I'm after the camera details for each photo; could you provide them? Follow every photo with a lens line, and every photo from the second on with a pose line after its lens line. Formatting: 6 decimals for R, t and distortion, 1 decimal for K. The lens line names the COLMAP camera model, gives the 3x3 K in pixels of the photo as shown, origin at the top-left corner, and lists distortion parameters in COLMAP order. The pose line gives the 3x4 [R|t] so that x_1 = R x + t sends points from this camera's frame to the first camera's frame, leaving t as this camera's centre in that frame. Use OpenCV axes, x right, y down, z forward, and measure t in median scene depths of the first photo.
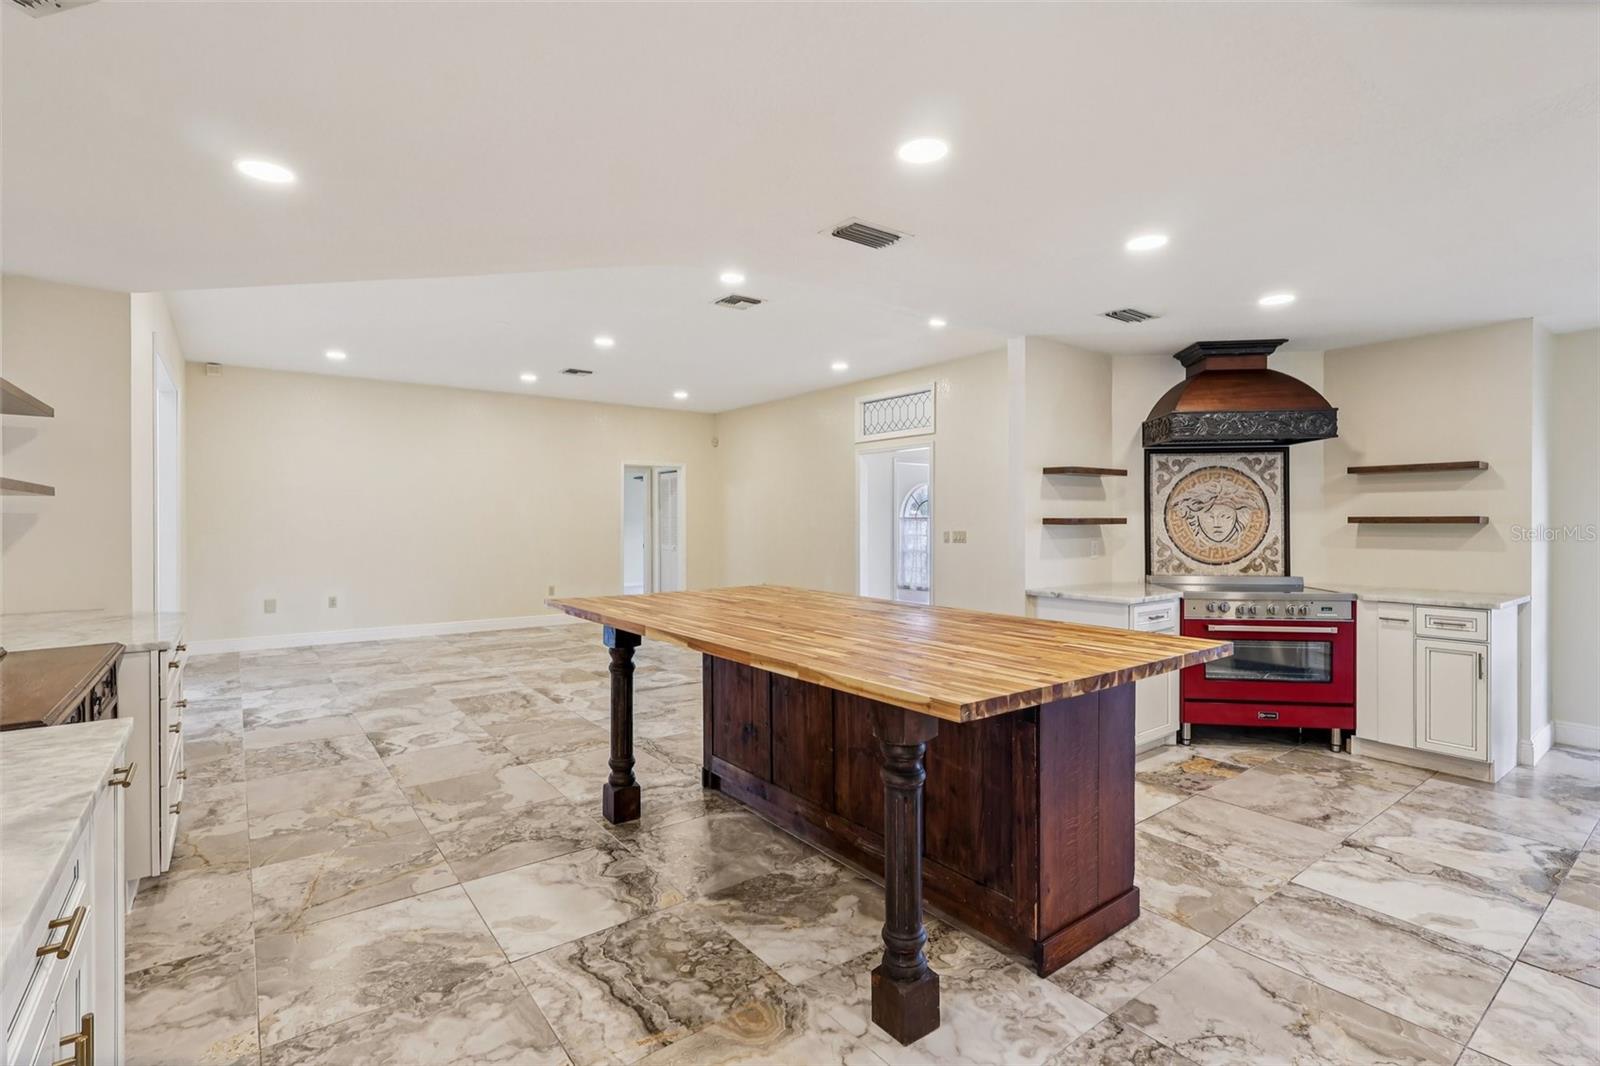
lens RADIAL K [[746.1, 0, 798.4], [0, 746.1, 526.0], [0, 0, 1]] dist [-0.002558, 0.001913]
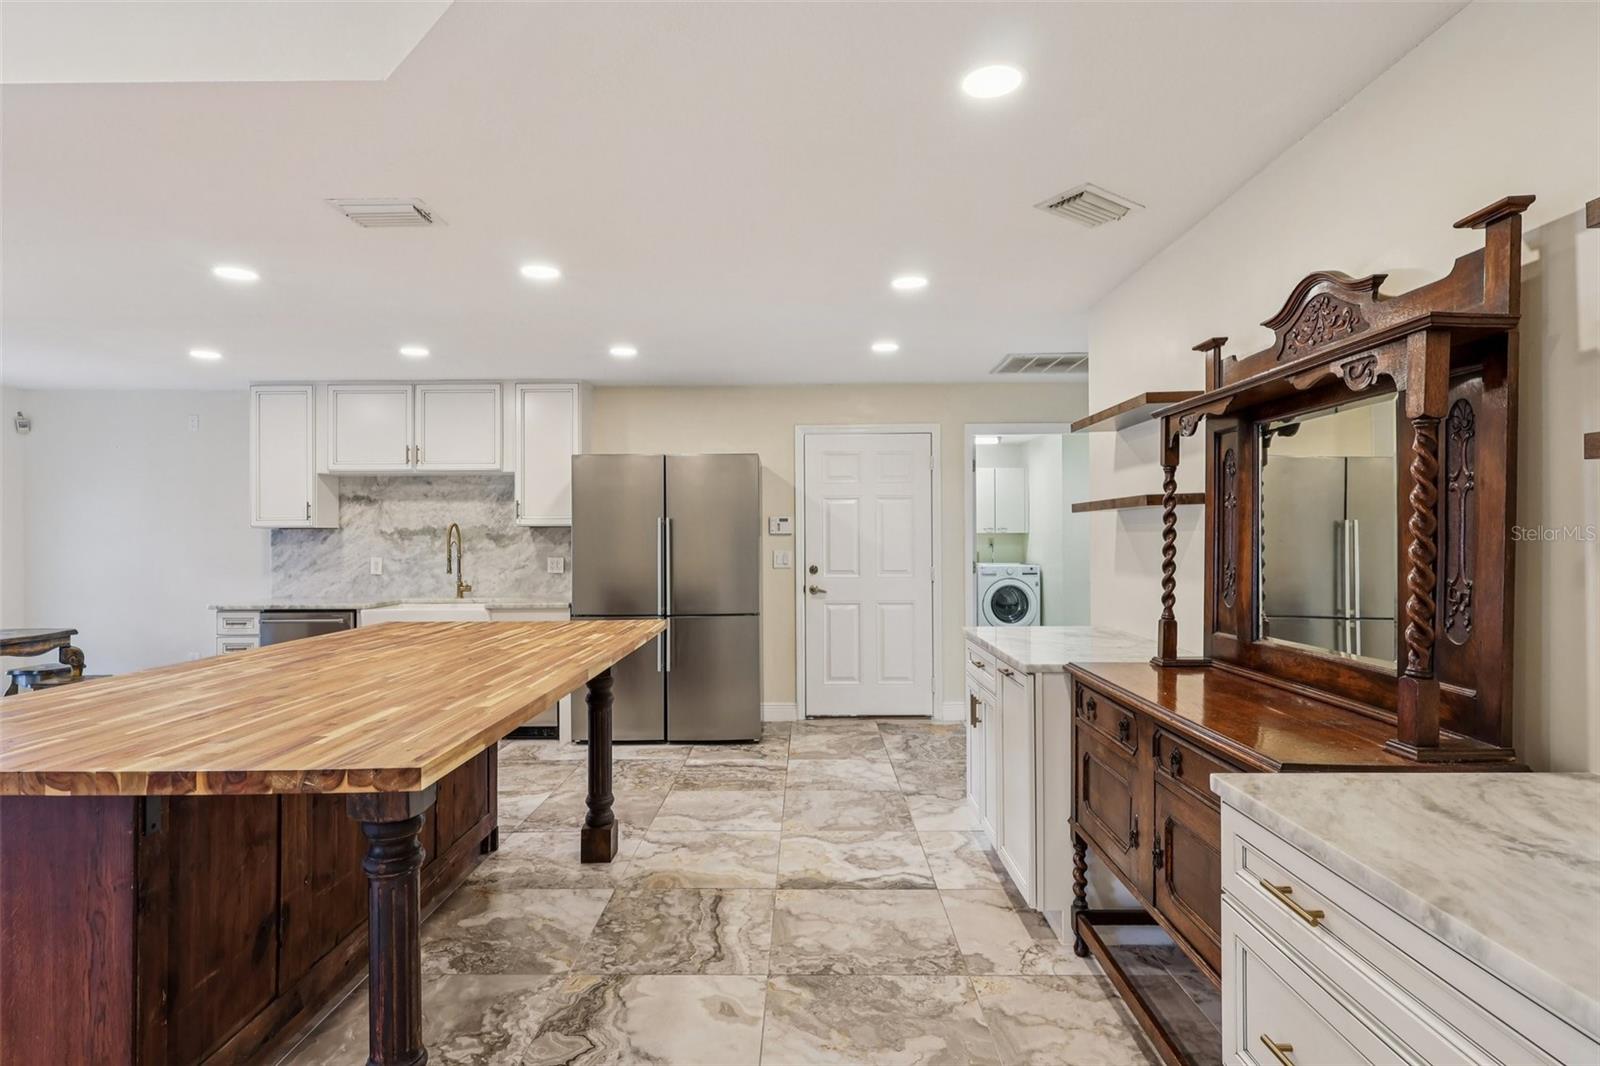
lens RADIAL K [[826.5, 0, 798.8], [0, 826.5, 530.1], [0, 0, 1]] dist [-0.000449, 0.000907]
pose [[-0.789356, 0.010479, 0.613846, -0.741391], [0.010818, 0.999936, -0.003160, -0.008998], [-0.613840, 0.004146, -0.789420, 1.235266]]
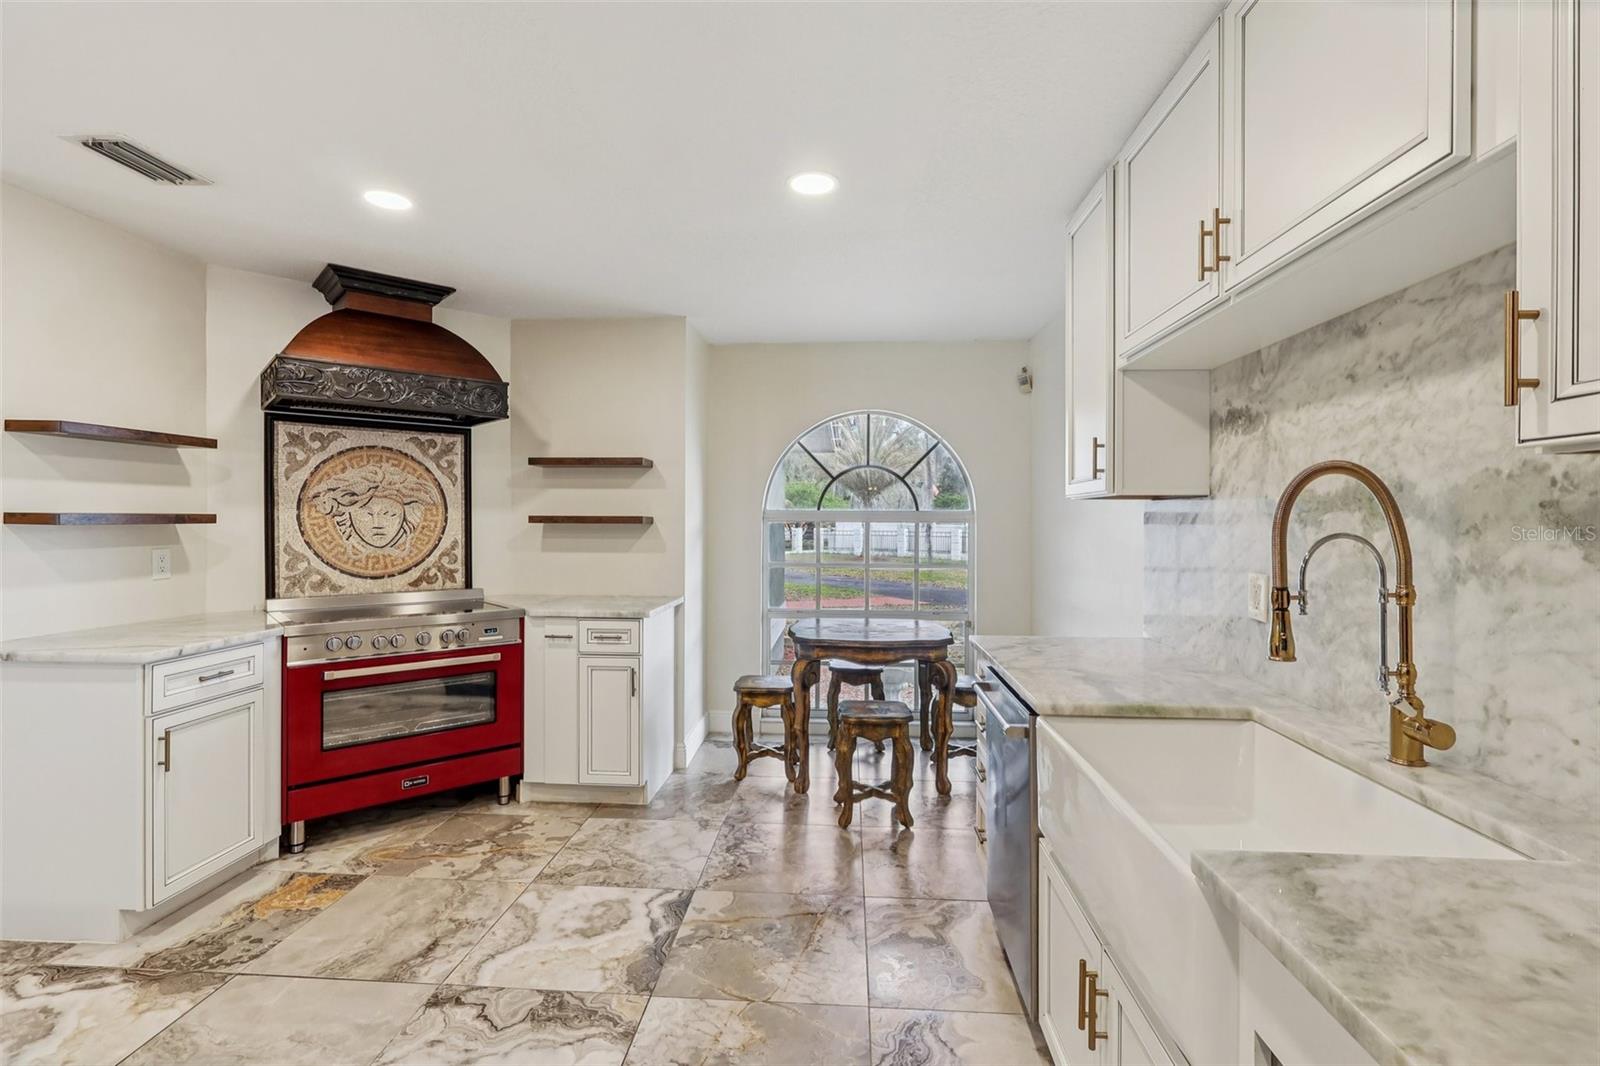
lens RADIAL K [[746.1, 0, 802.1], [0, 746.1, 519.2], [0, 0, 1]] dist [-0.002558, 0.001913]
pose [[0.654459, 0.006070, 0.756073, 0.398588], [-0.001033, 0.999974, -0.007135, -0.003468], [-0.756097, 0.003888, 0.654448, 0.276819]]
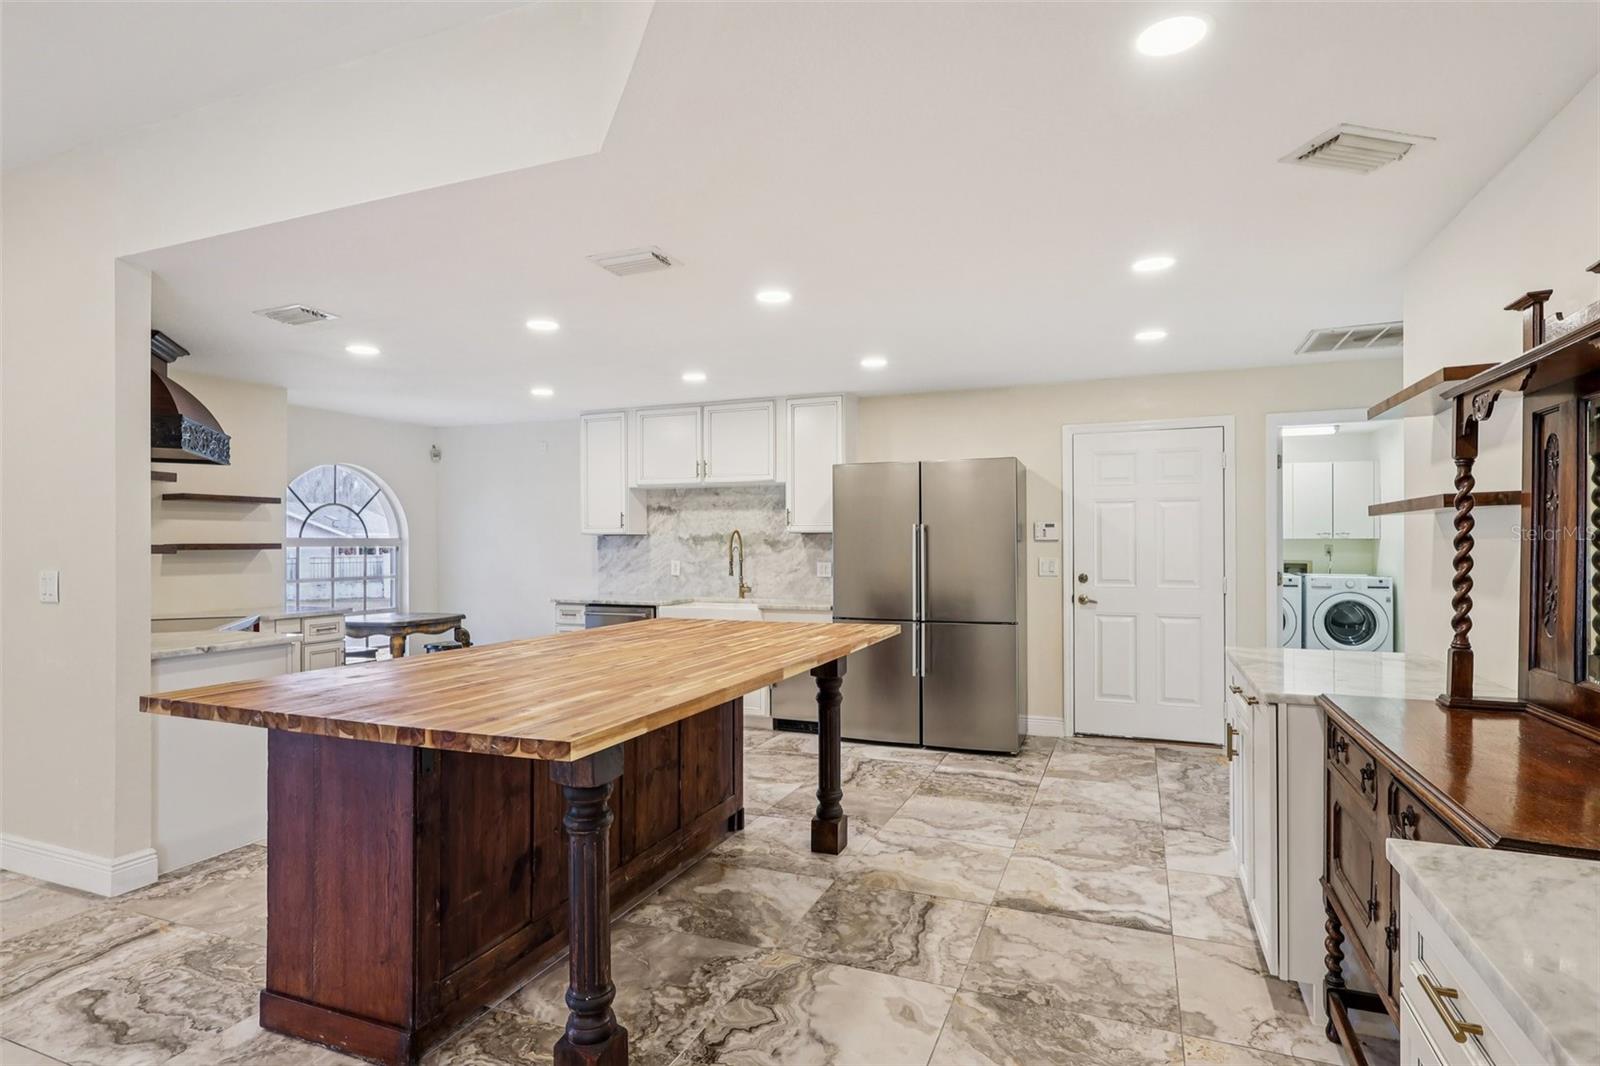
lens RADIAL K [[826.5, 0, 796.2], [0, 826.5, 540.4], [0, 0, 1]] dist [-0.000449, 0.000907]
pose [[-0.507520, 0.005598, 0.861622, -0.820902], [0.010105, 0.999949, -0.000544, -0.010512], [-0.861580, 0.008431, -0.507551, 1.159803]]
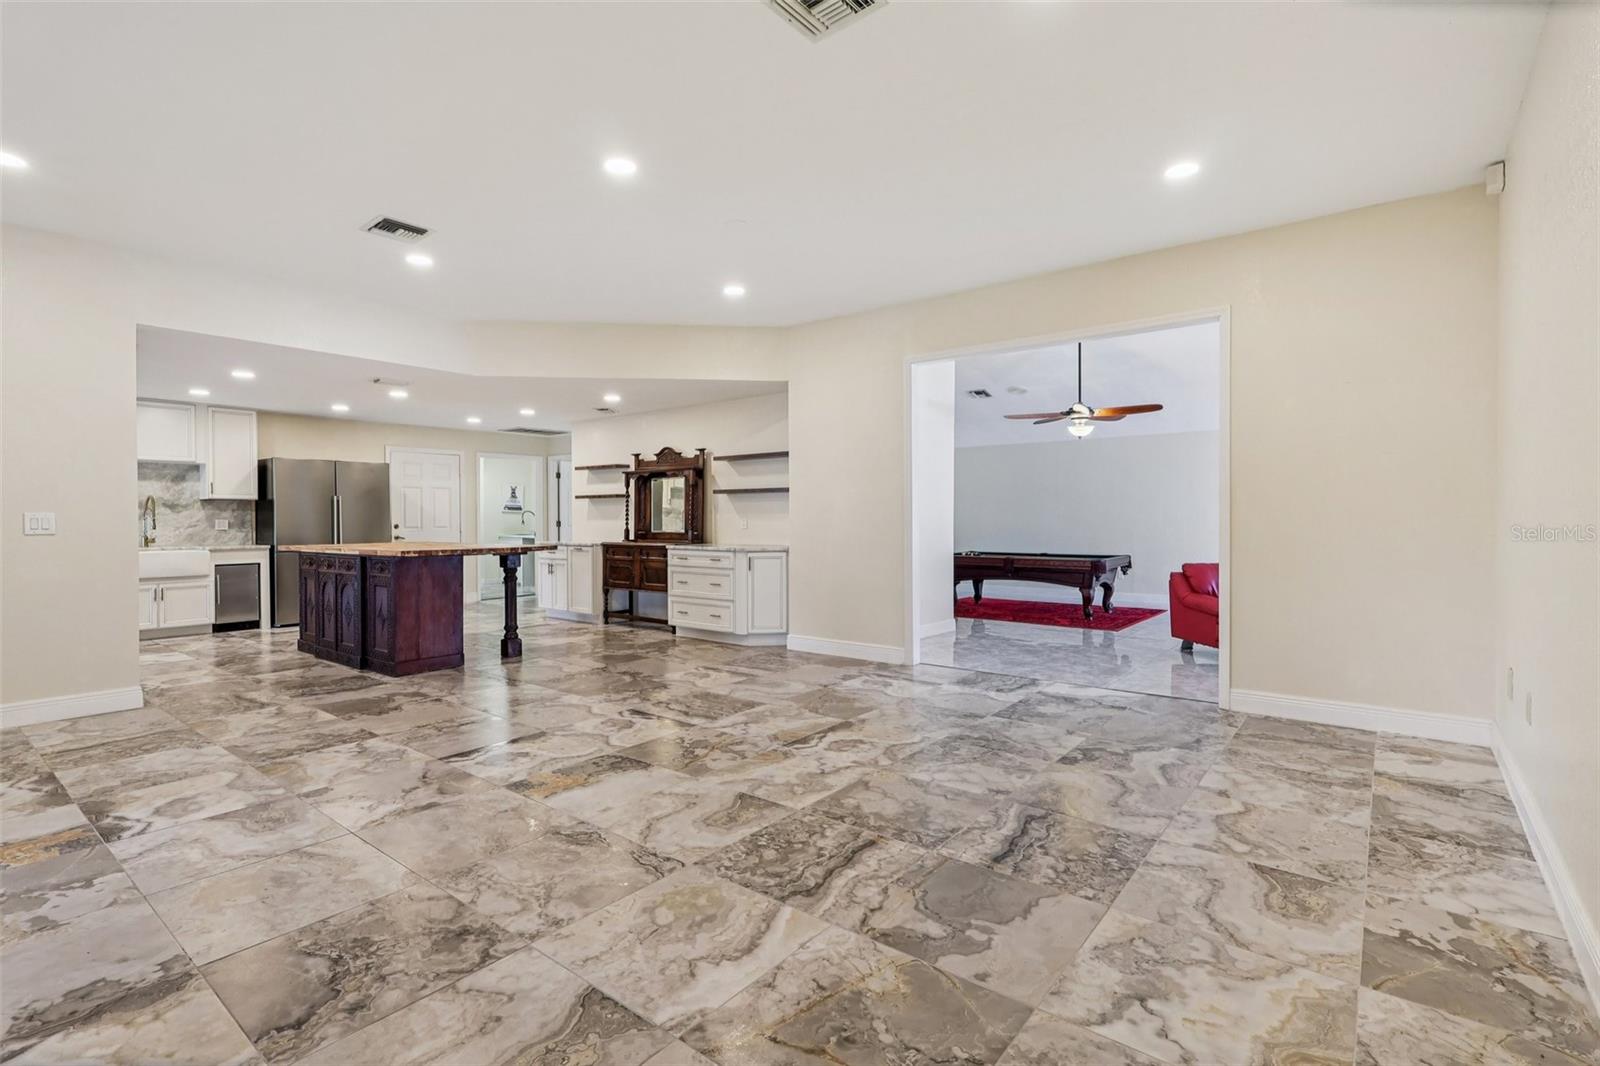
lens RADIAL K [[746.1, 0, 807.1], [0, 746.1, 524.4], [0, 0, 1]] dist [-0.002558, 0.001913]
pose [[-0.967439, 0.007227, -0.253000, -0.489722], [0.002995, 0.999849, 0.017108, 0.017790], [0.253086, 0.015793, -0.967315, 3.036334]]
